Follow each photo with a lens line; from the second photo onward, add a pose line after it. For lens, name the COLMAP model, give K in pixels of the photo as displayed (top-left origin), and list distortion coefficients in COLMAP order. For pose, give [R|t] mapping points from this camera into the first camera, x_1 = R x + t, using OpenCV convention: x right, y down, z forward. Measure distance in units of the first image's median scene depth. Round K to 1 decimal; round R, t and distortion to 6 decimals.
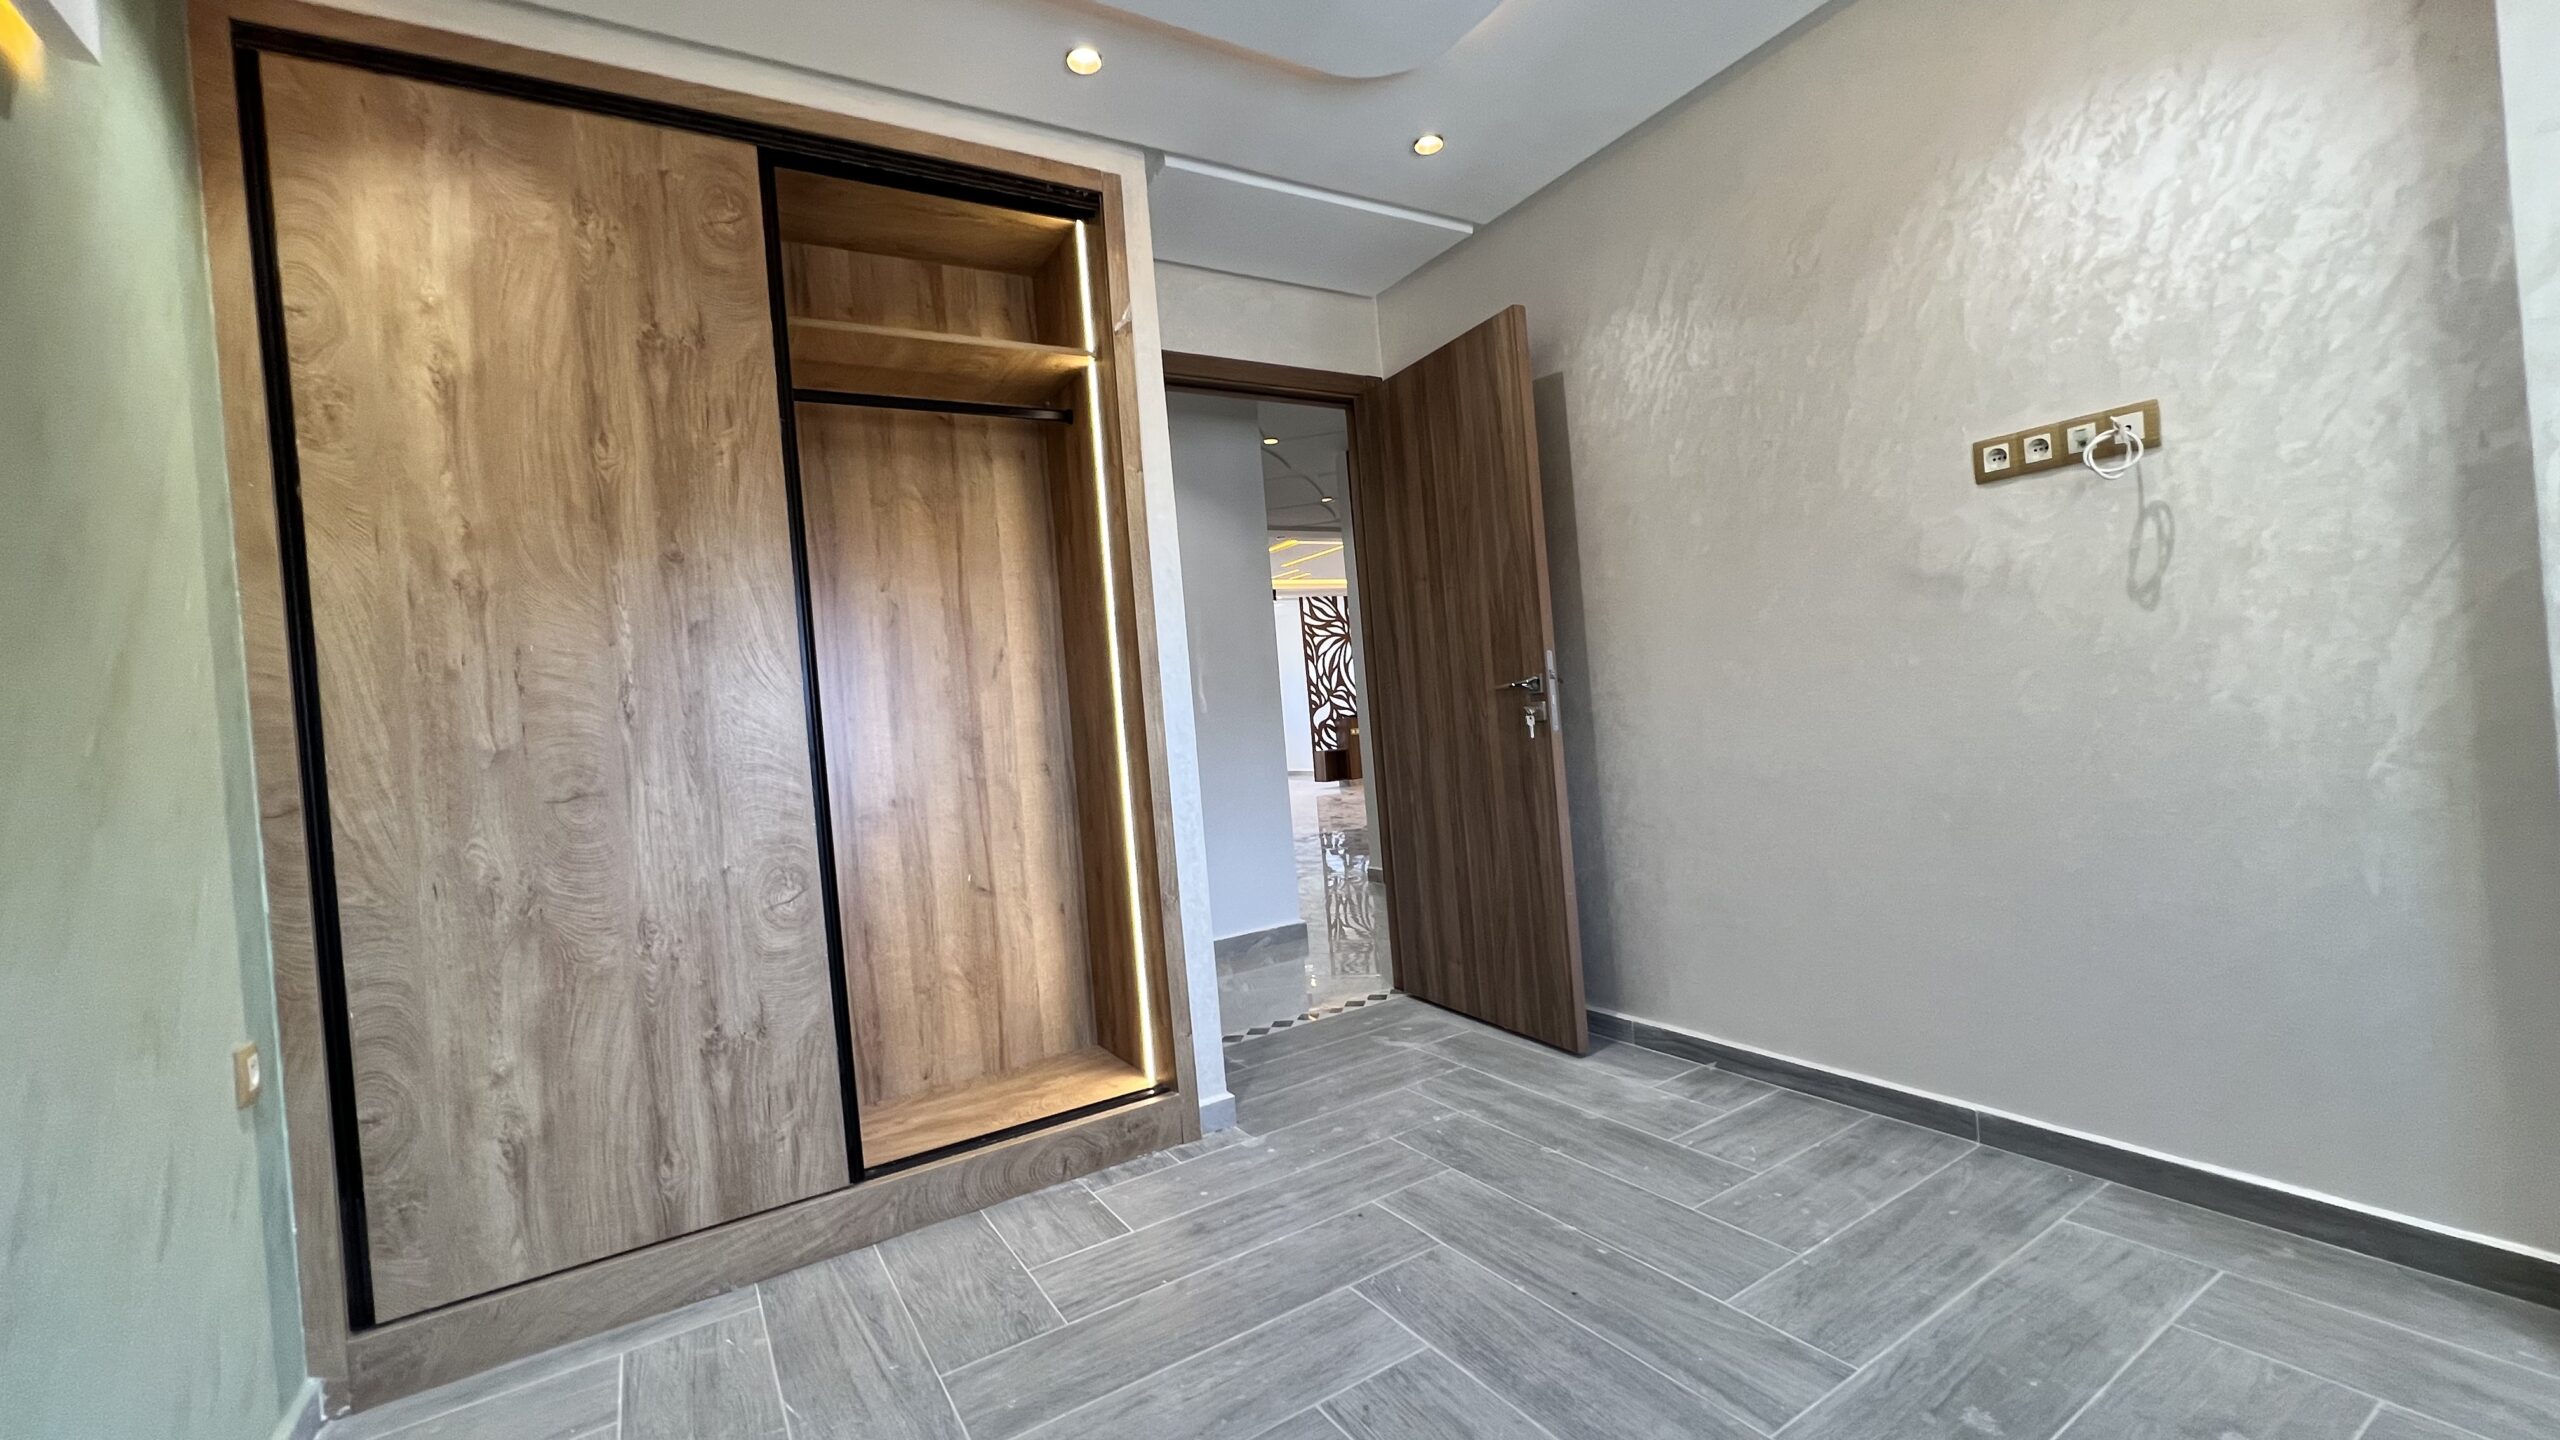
lens RADIAL K [[1029.0, 0, 1261.7], [0, 1029.0, 716.0], [0, 0, 1]] dist [0.000391, 0.000160]
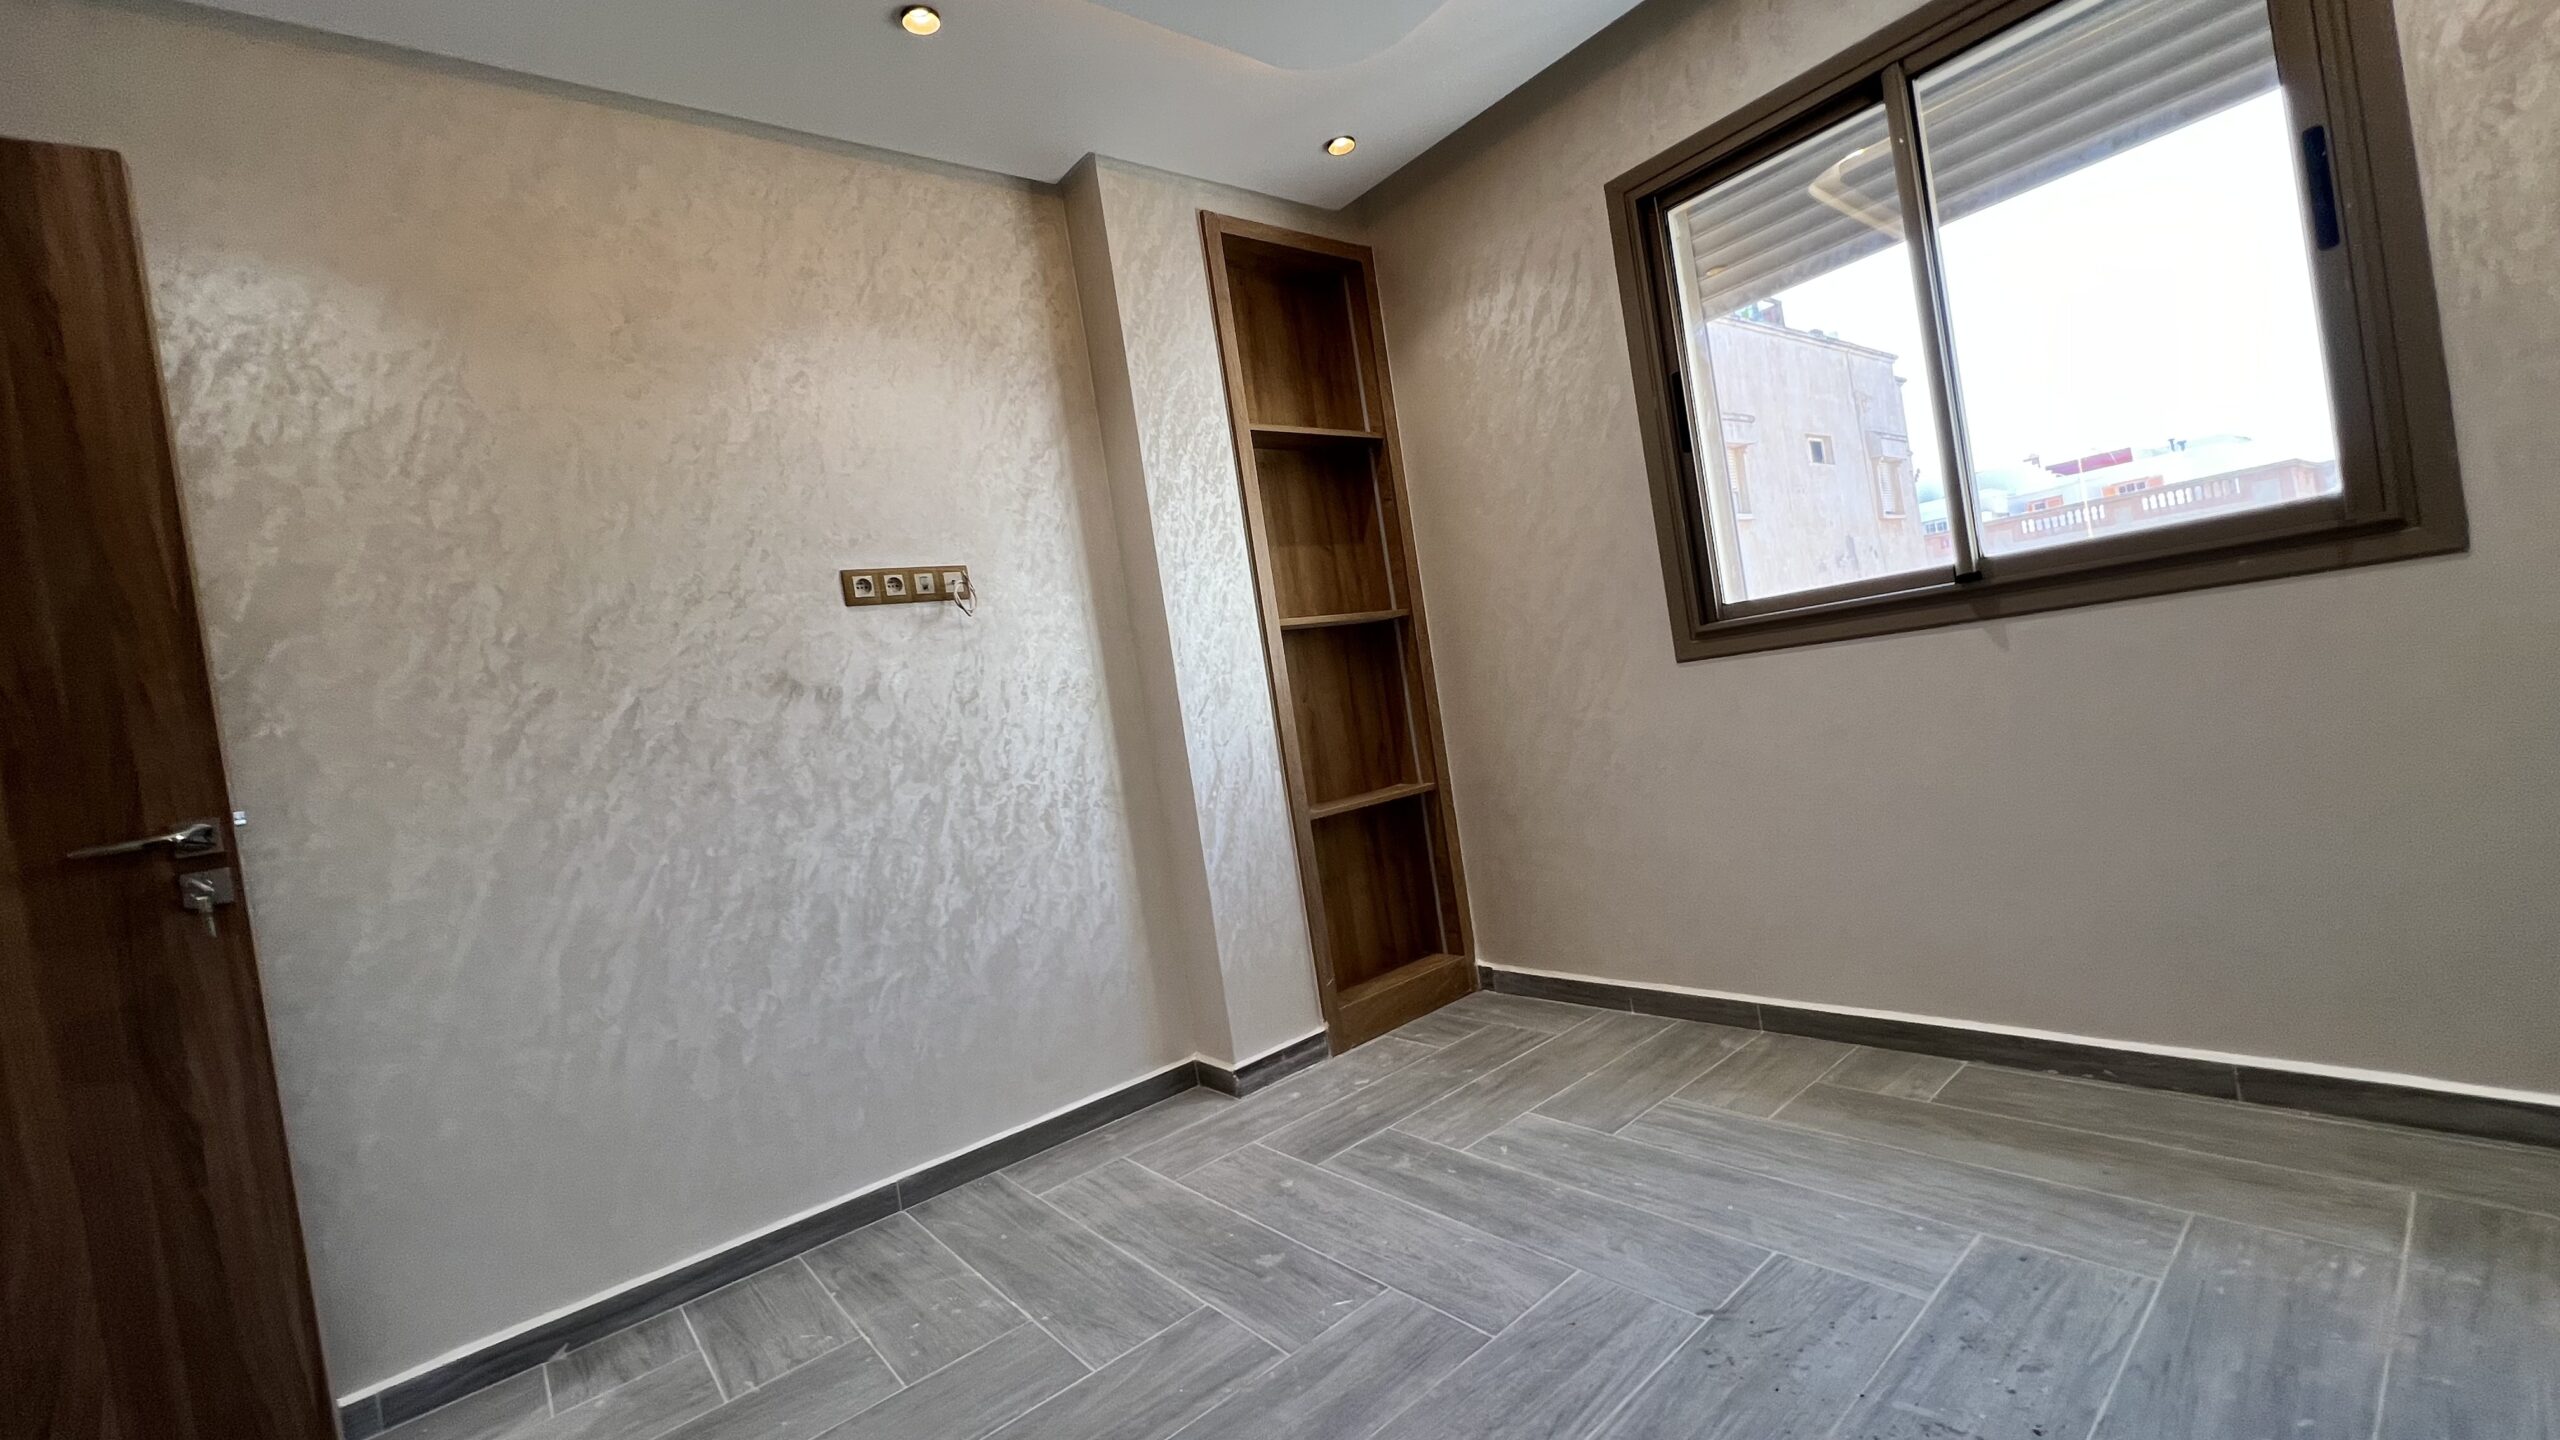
lens RADIAL K [[1027.2, 0, 1273.2], [0, 1027.2, 715.4], [0, 0, 1]] dist [-0.002560, -0.000250]
pose [[-0.115093, 0.095181, 0.988784, -0.467969], [0.169088, 0.982749, -0.074918, 0.057296], [-0.978858, 0.158569, -0.129202, 0.707824]]
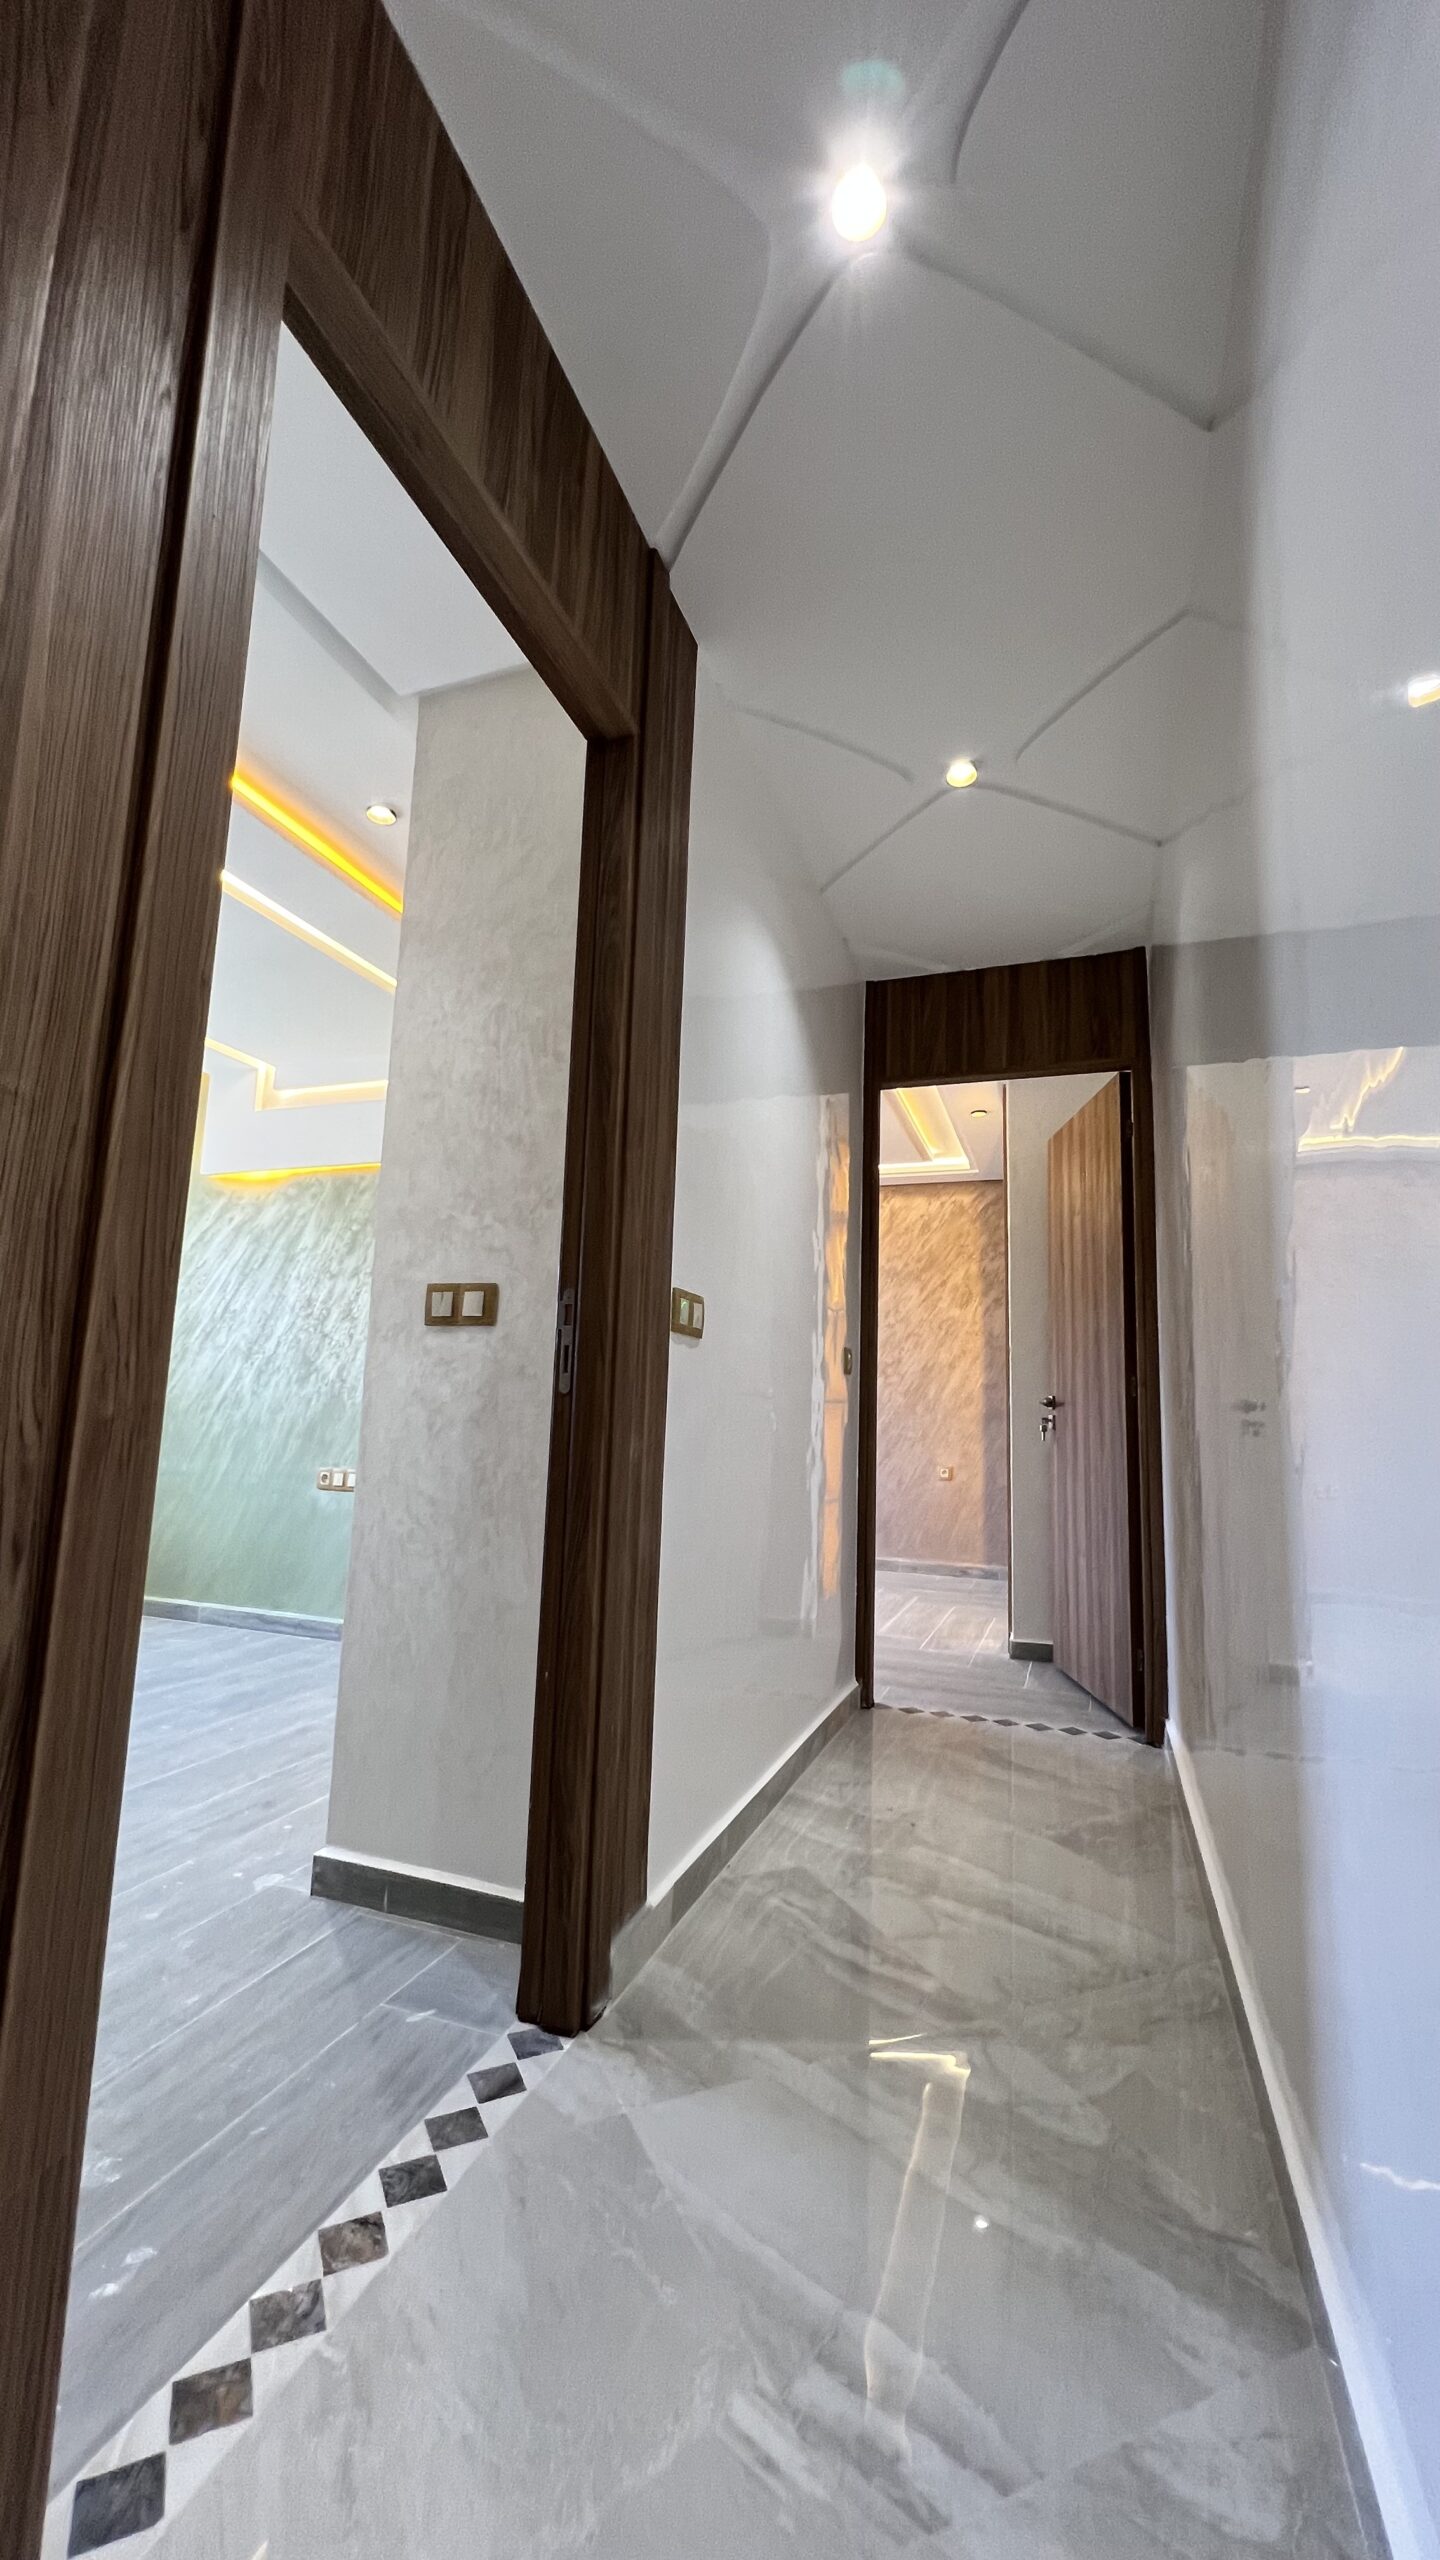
lens RADIAL K [[1027.2, 0, 725.4], [0, 1027.2, 1273.1], [0, 0, 1]] dist [-0.002560, -0.000250]
pose [[-0.775006, -0.031128, -0.631187, 0.281843], [0.030071, 0.995838, -0.086035, 0.028787], [0.631238, -0.085658, -0.770844, 2.258558]]
